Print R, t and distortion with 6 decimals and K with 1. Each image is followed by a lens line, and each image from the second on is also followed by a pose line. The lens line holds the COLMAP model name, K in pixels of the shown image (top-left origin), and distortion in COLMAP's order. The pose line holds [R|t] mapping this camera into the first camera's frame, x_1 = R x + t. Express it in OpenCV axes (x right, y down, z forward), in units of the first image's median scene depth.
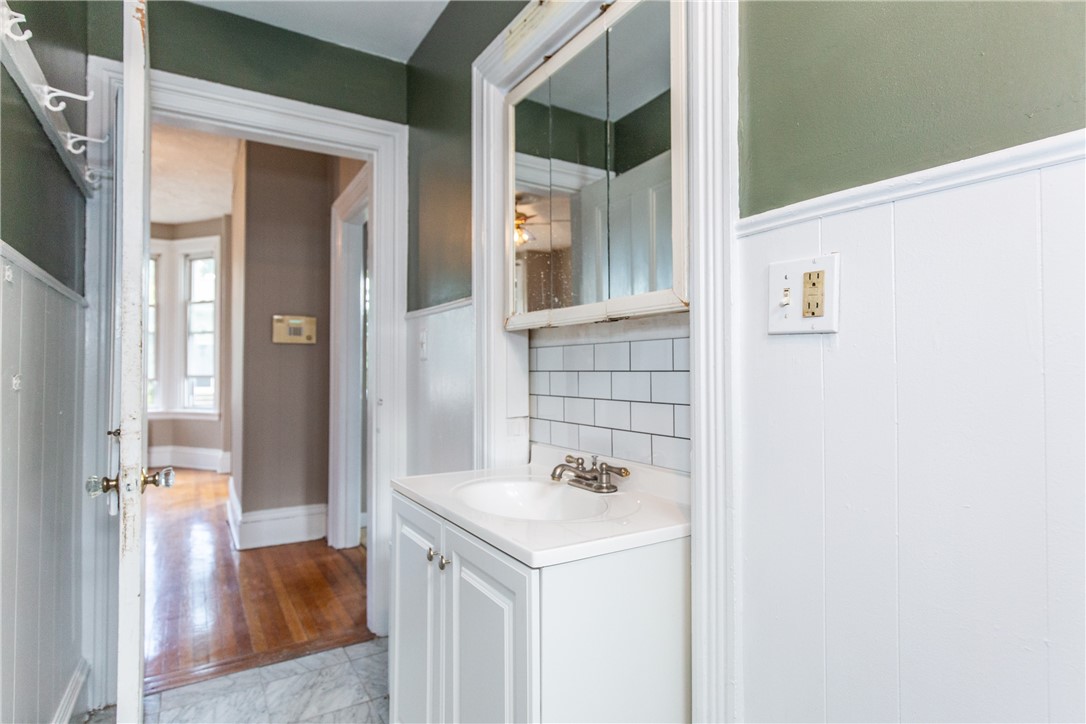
lens RADIAL K [[585.2, 0, 543.0], [0, 585.2, 362.0], [0, 0, 1]] dist [0.000409, 0.000035]
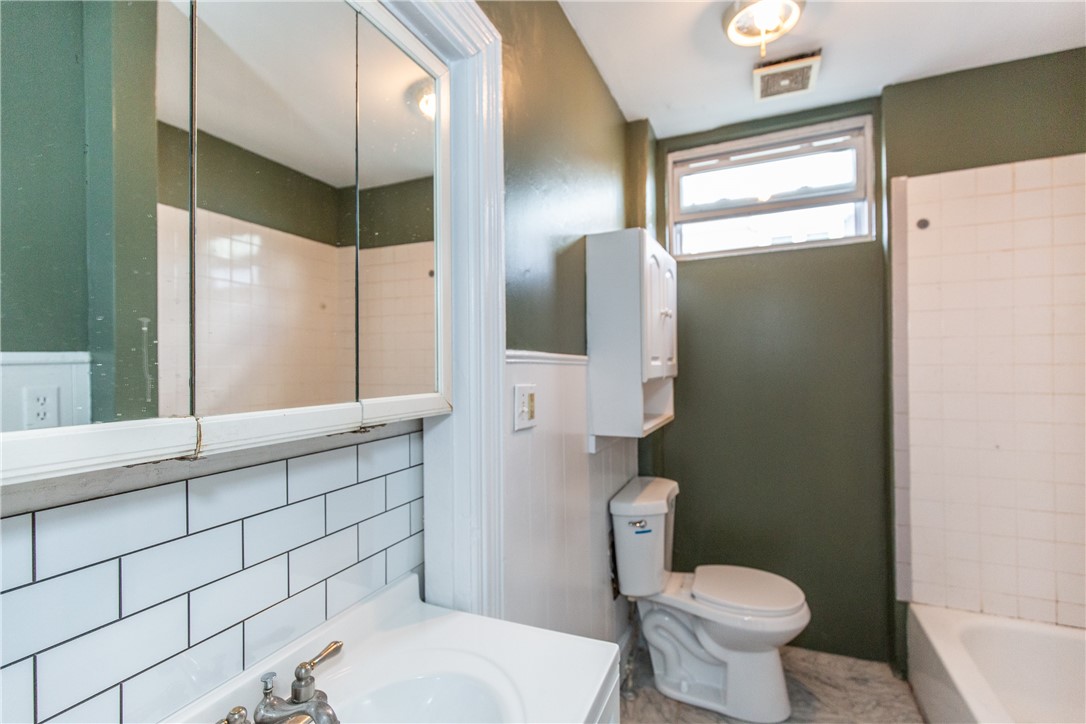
lens RADIAL K [[485.0, 0, 543.4], [0, 485.0, 360.5], [0, 0, 1]] dist [0.004455, -0.000347]
pose [[-0.578455, 0.019178, 0.815489, -0.694563], [0.002835, 0.999765, -0.021500, -0.203518], [-0.815710, -0.010125, -0.578373, 1.673094]]
